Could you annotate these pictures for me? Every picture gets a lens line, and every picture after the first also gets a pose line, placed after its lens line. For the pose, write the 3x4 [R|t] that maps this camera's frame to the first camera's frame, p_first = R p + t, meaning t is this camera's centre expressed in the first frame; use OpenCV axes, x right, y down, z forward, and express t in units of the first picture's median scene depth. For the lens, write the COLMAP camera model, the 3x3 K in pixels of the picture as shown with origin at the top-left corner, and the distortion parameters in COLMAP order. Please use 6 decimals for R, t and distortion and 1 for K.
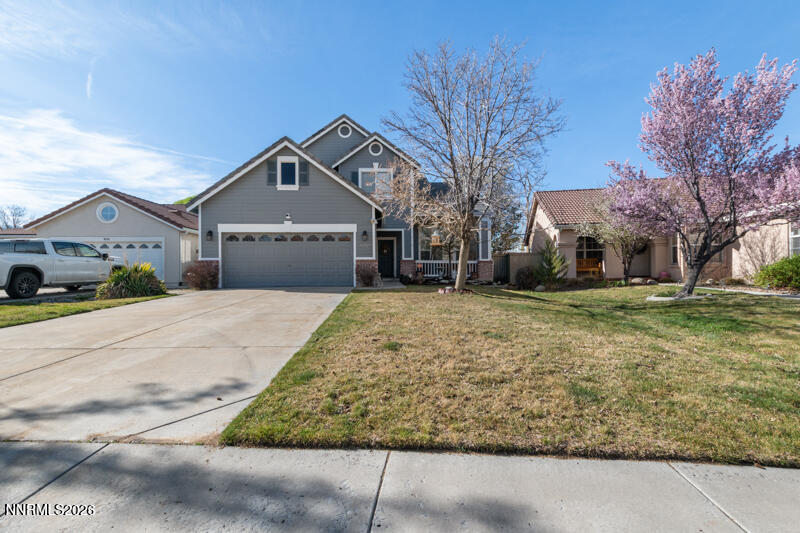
lens RADIAL K [[355.8, 0, 400.0], [0, 355.8, 266.5], [0, 0, 1]] dist [-0.001292, -0.000263]
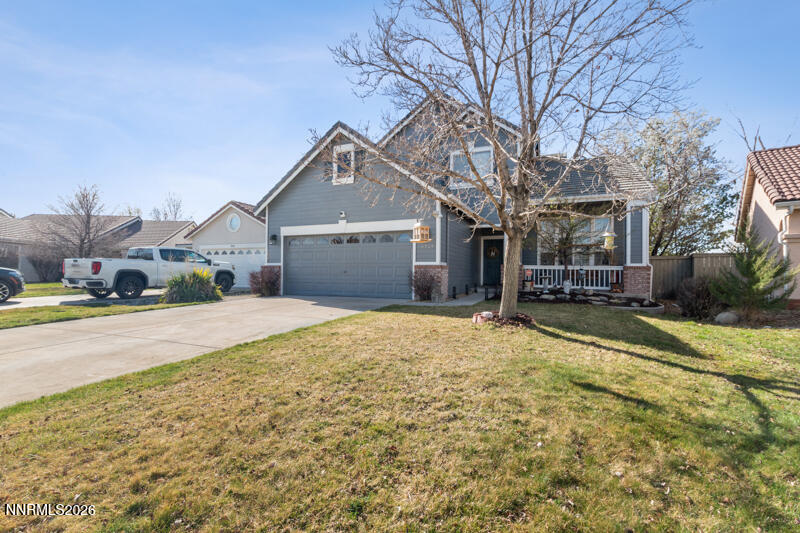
lens RADIAL K [[360.2, 0, 398.8], [0, 360.2, 272.3], [0, 0, 1]] dist [0.002062, -0.000114]
pose [[0.890059, 0.010126, -0.455732, 0.203484], [-0.007682, 0.999944, 0.007214, -0.008481], [0.455780, -0.002920, 0.890088, 0.280731]]
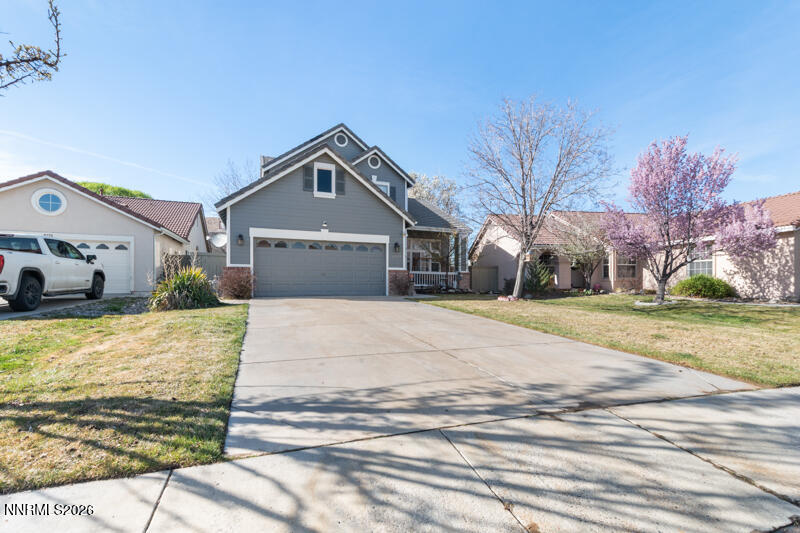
lens RADIAL K [[360.2, 0, 398.8], [0, 360.2, 272.3], [0, 0, 1]] dist [0.002062, -0.000114]
pose [[0.943851, 0.020694, 0.329724, -0.442453], [-0.017250, 0.999762, -0.013367, 0.001671], [-0.329922, 0.006929, 0.943983, -0.007755]]
